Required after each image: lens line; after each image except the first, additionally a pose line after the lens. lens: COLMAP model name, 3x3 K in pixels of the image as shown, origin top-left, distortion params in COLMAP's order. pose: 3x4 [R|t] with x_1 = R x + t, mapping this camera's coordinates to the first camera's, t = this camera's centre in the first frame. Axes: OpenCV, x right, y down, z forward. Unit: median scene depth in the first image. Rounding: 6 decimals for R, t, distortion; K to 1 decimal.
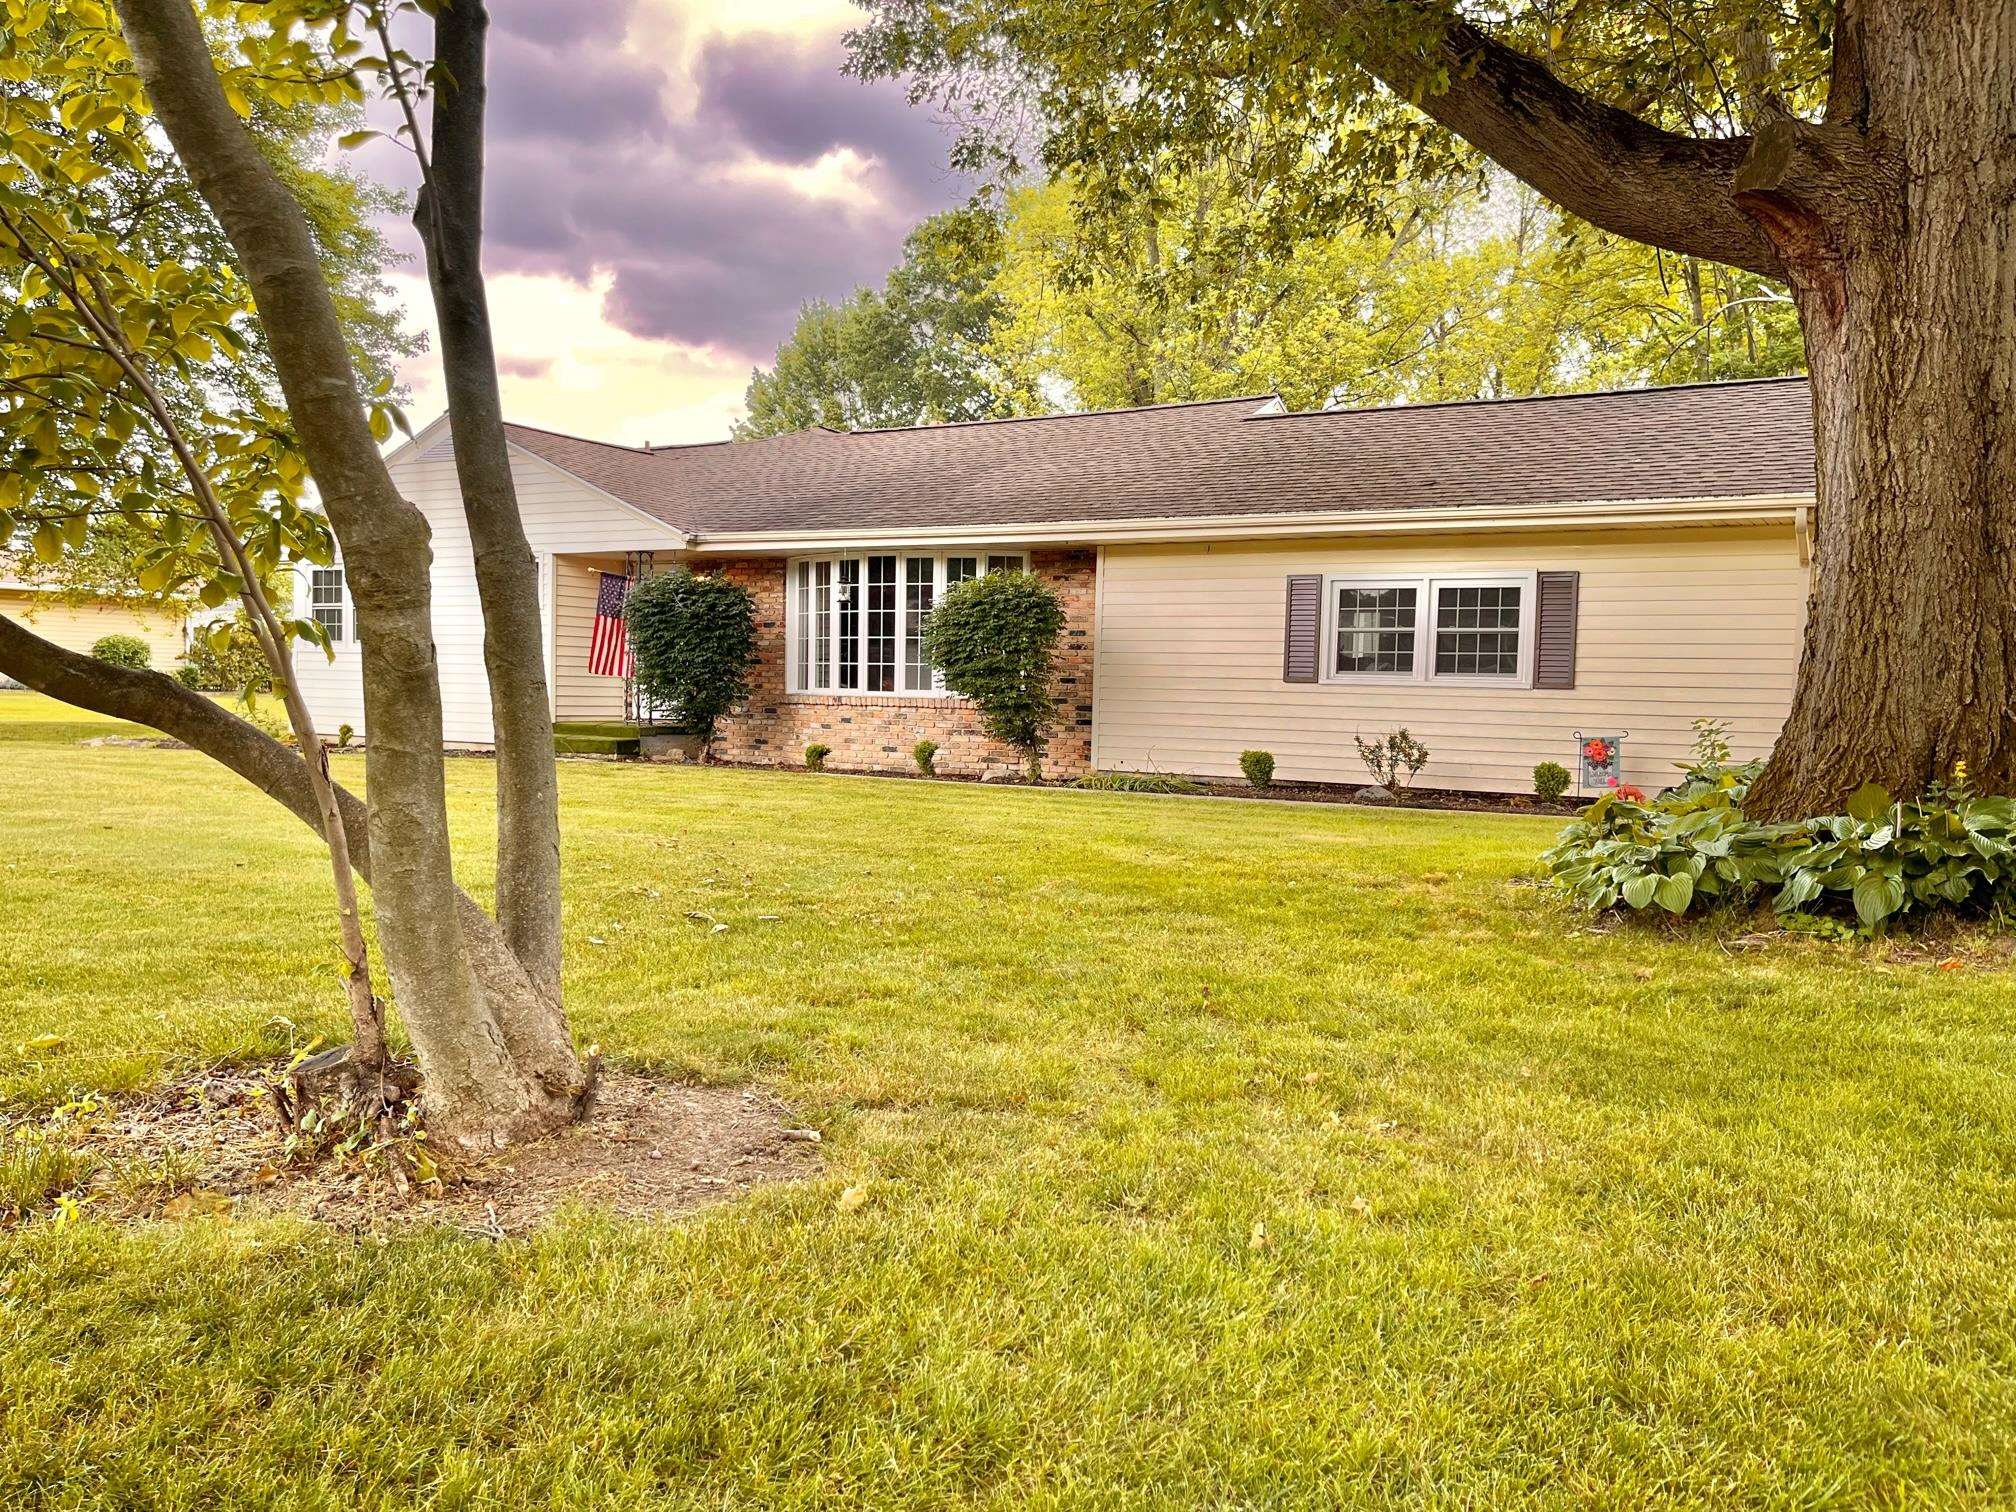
lens RADIAL K [[1549.0, 0, 1008.0], [0, 1549.0, 756.0], [0, 0, 1]] dist [0.092925, -0.000773]
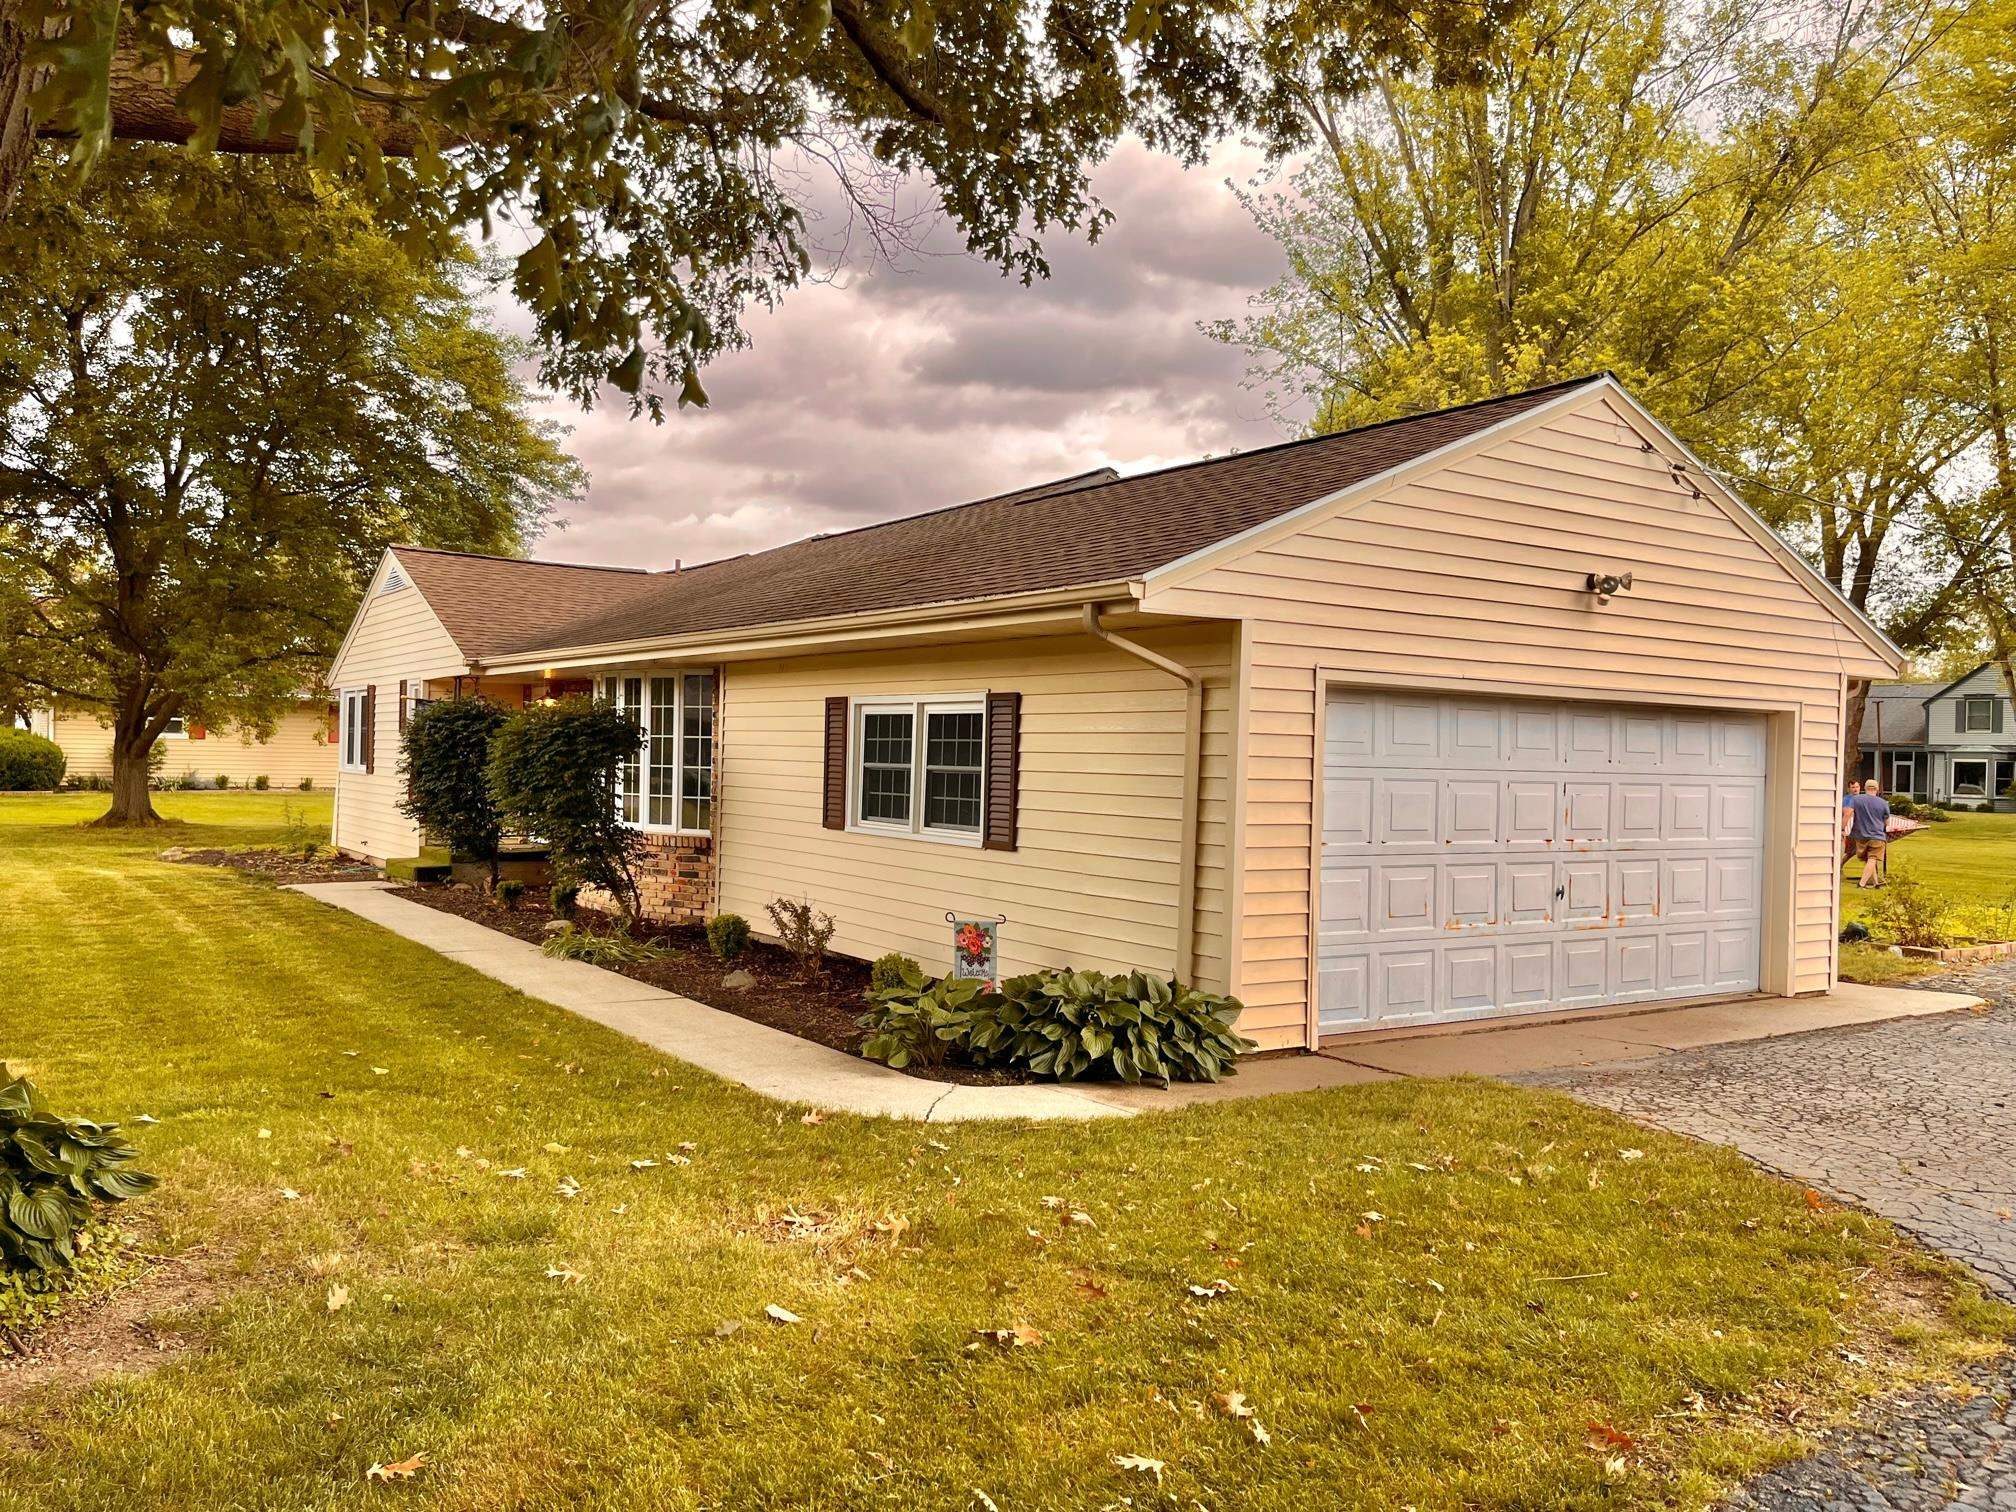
lens RADIAL K [[1549.0, 0, 1008.0], [0, 1549.0, 756.0], [0, 0, 1]] dist [0.092925, -0.000773]
pose [[0.901857, 0.006684, -0.431983, 0.622303], [-0.035447, 0.997654, -0.058567, -0.041593], [0.430578, 0.068131, 0.899978, 0.319183]]
